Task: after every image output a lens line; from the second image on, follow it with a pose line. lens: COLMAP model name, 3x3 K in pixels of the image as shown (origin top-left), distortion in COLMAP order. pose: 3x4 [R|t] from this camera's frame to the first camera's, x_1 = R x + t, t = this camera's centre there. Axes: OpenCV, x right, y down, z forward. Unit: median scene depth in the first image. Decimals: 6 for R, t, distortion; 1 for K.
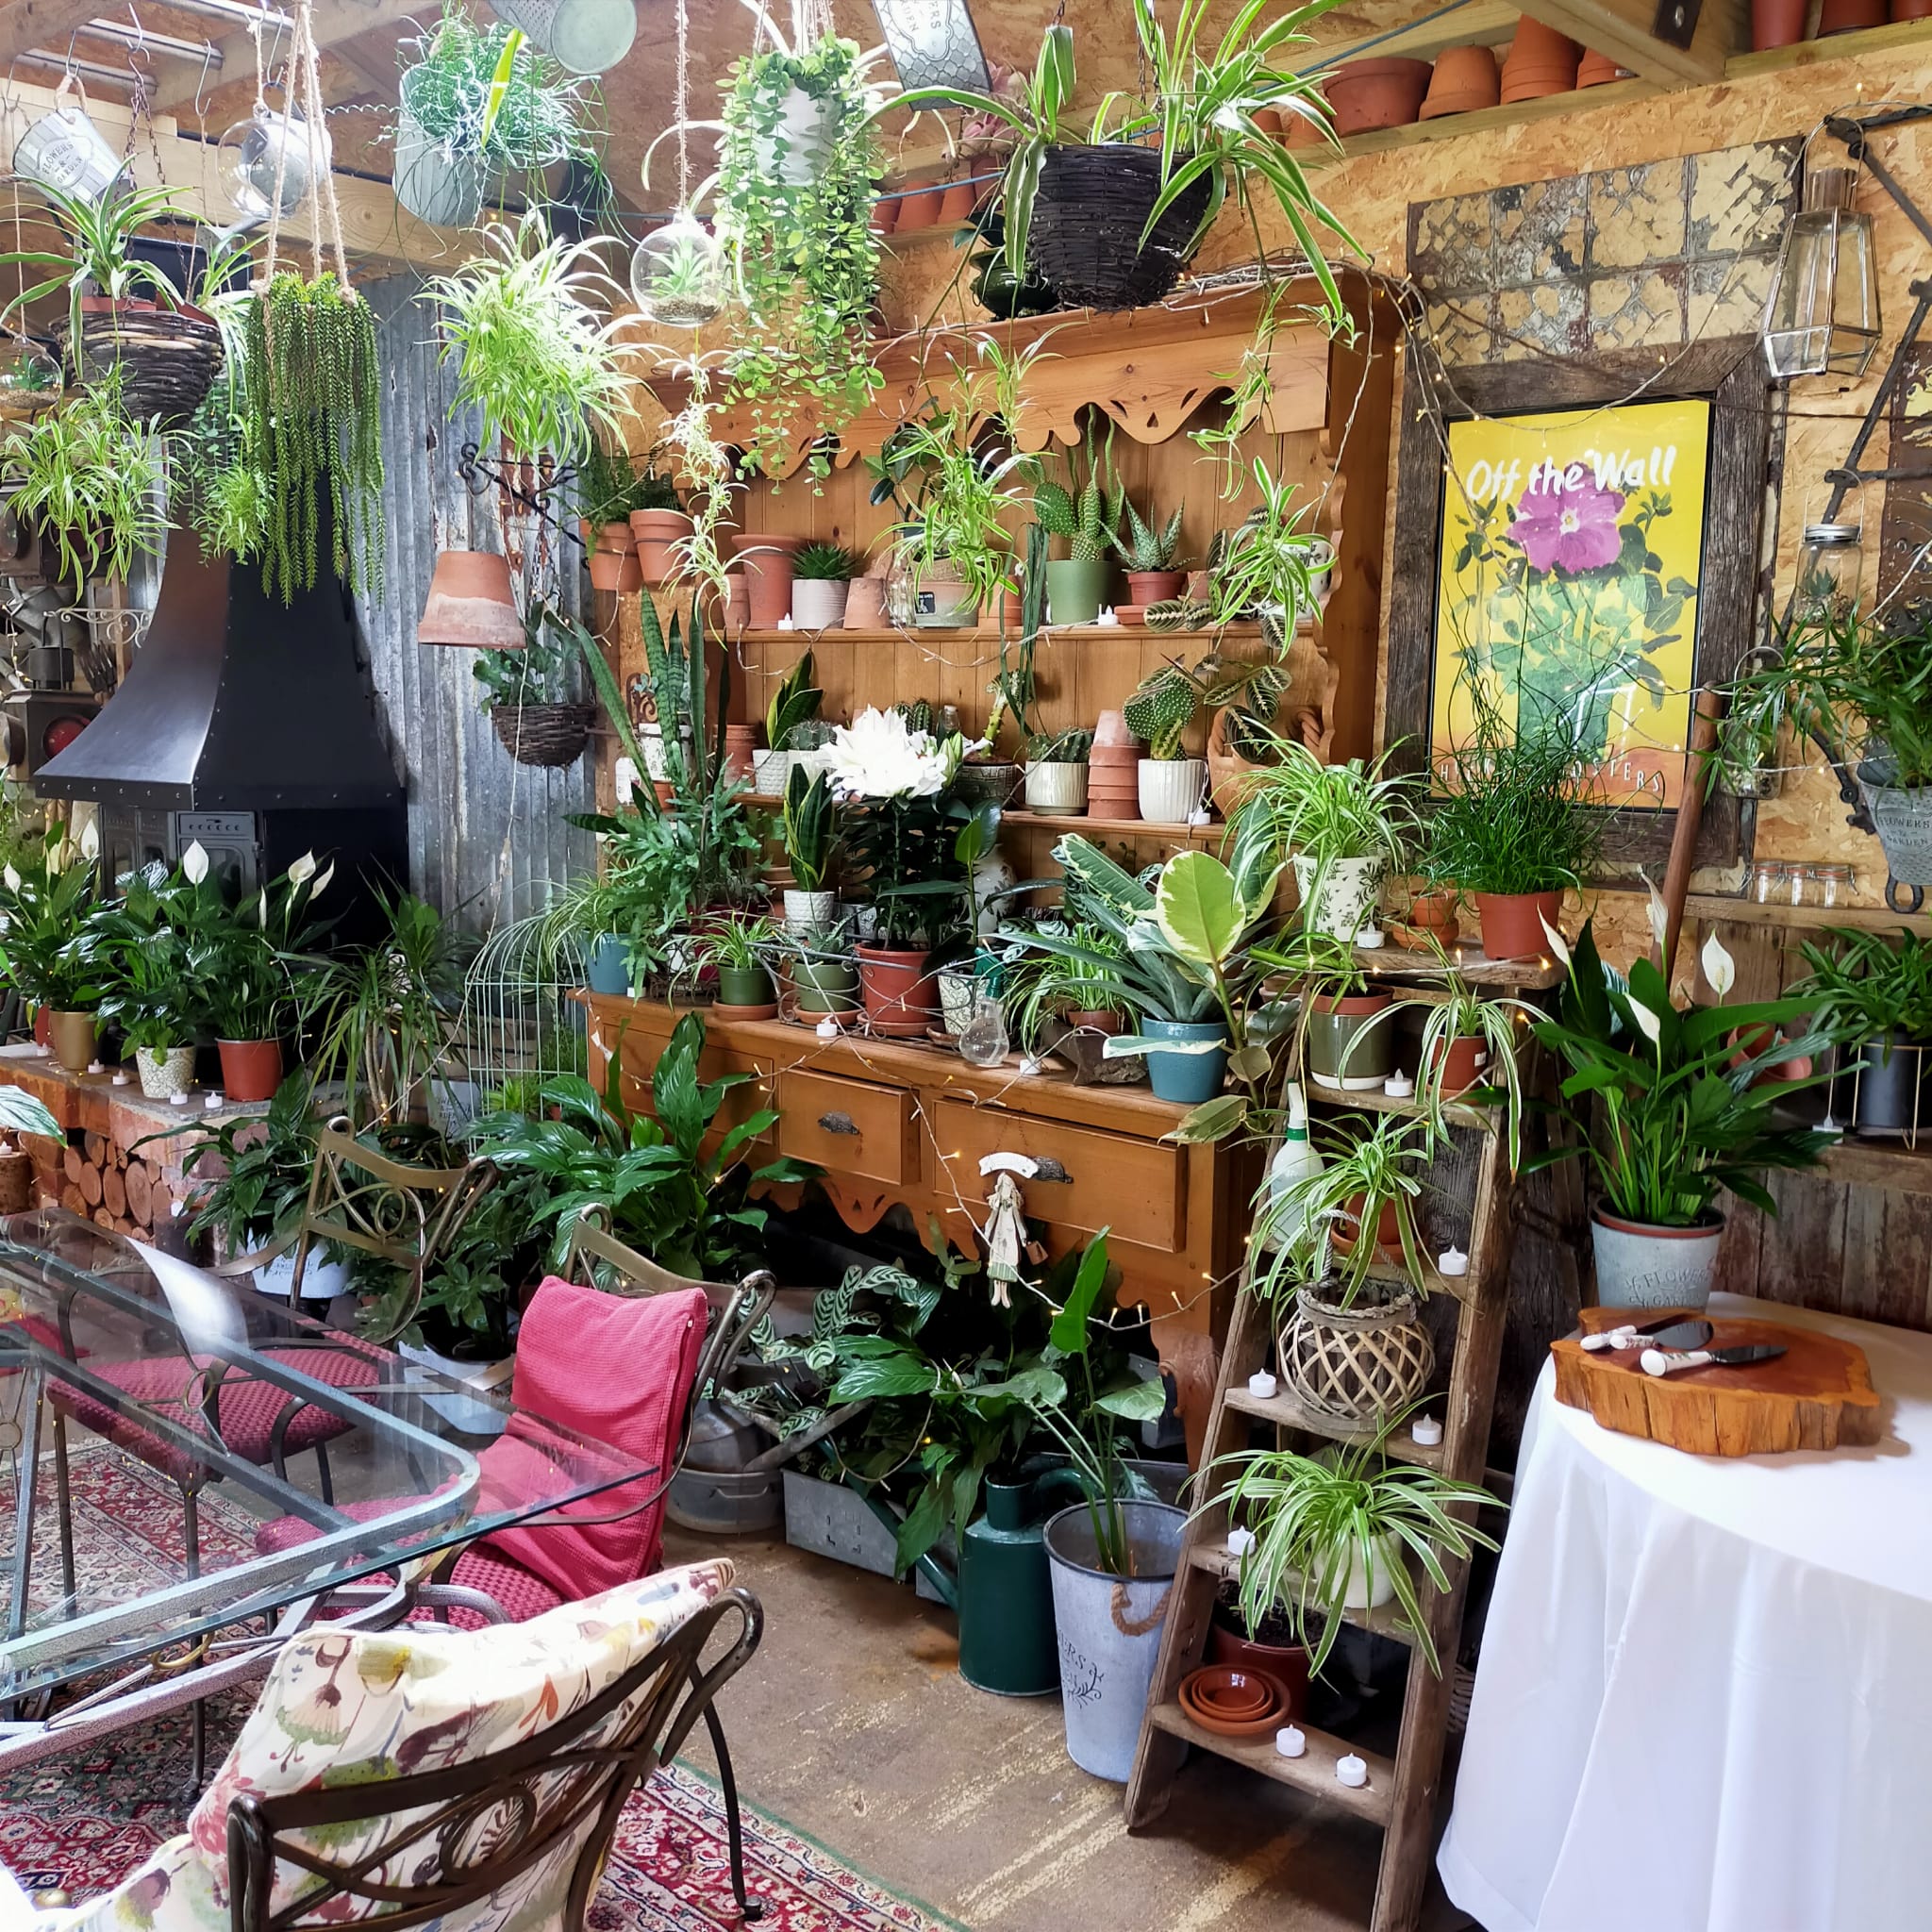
lens RADIAL K [[1965.9, 0, 955.8], [0, 1965.9, 957.0], [0, 0, 1]] dist [0.004283, 0.000000]
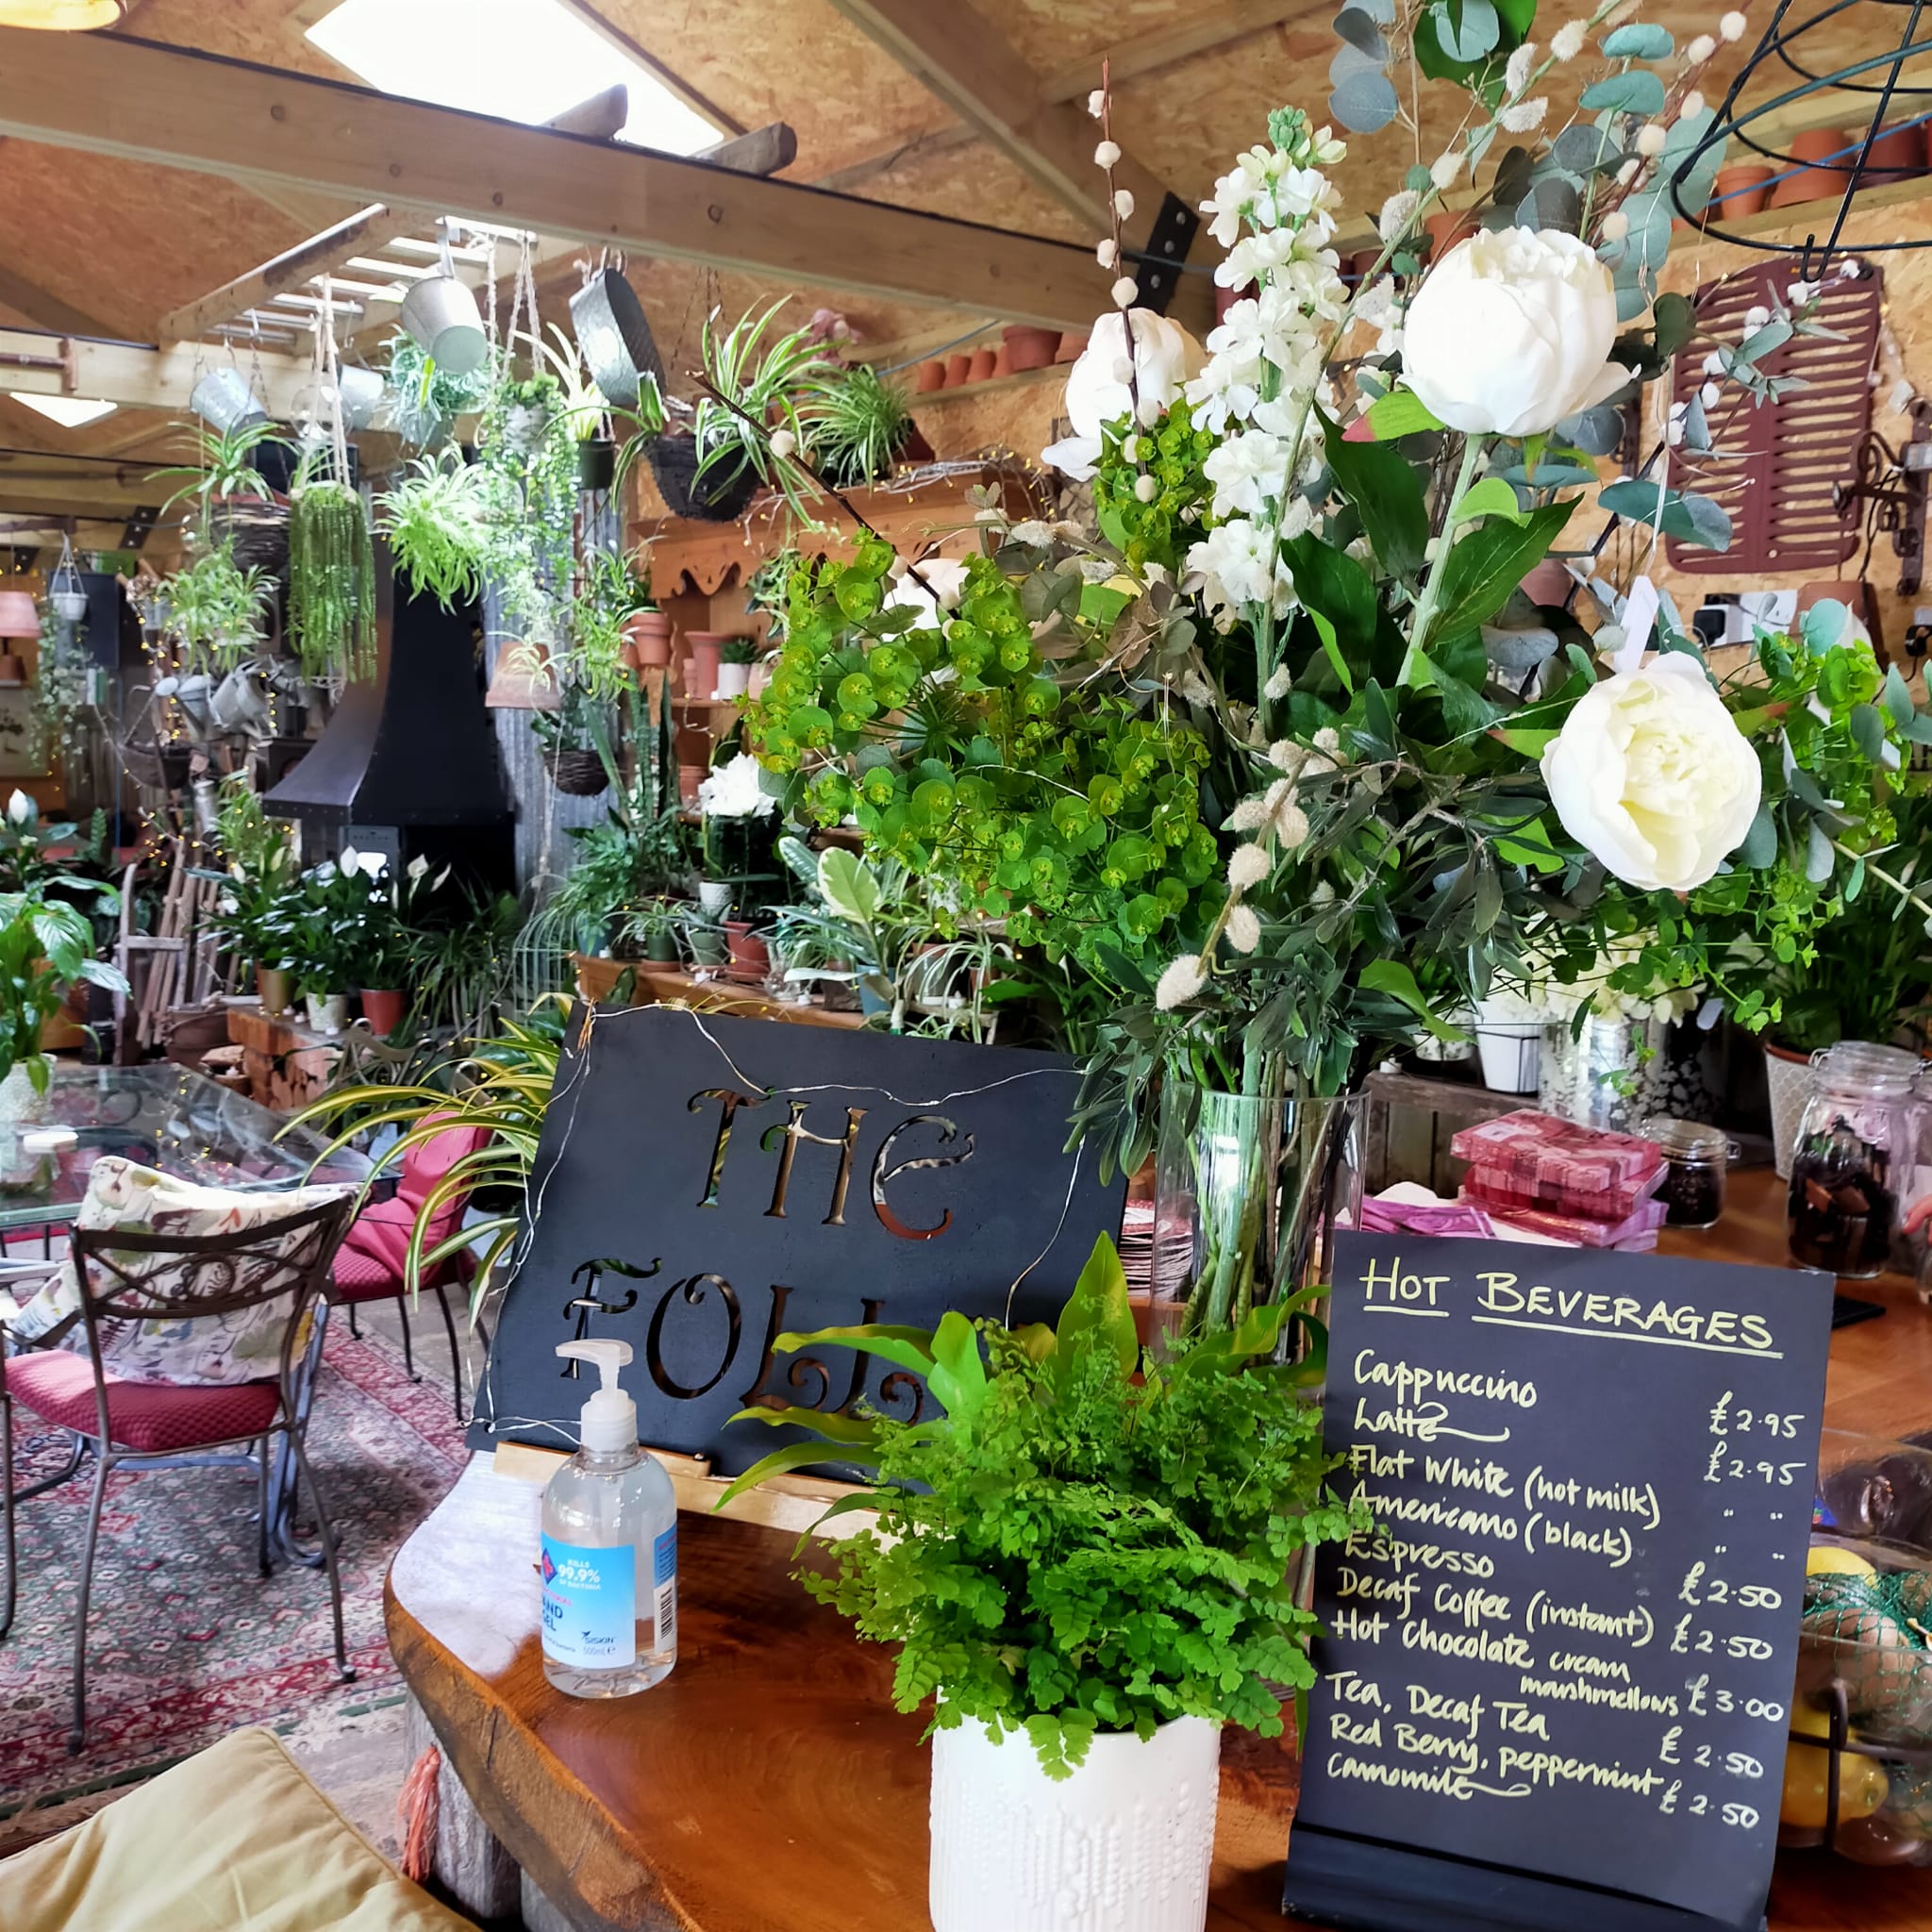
lens RADIAL K [[1965.9, 0, 975.2], [0, 1965.9, 974.9], [0, 0, 1]] dist [0.004283, 0.000000]
pose [[0.985367, 0.026922, -0.168308, 0.347281], [-0.029551, 0.999477, -0.013138, 0.044878], [0.167867, 0.017919, 0.985647, -0.360350]]
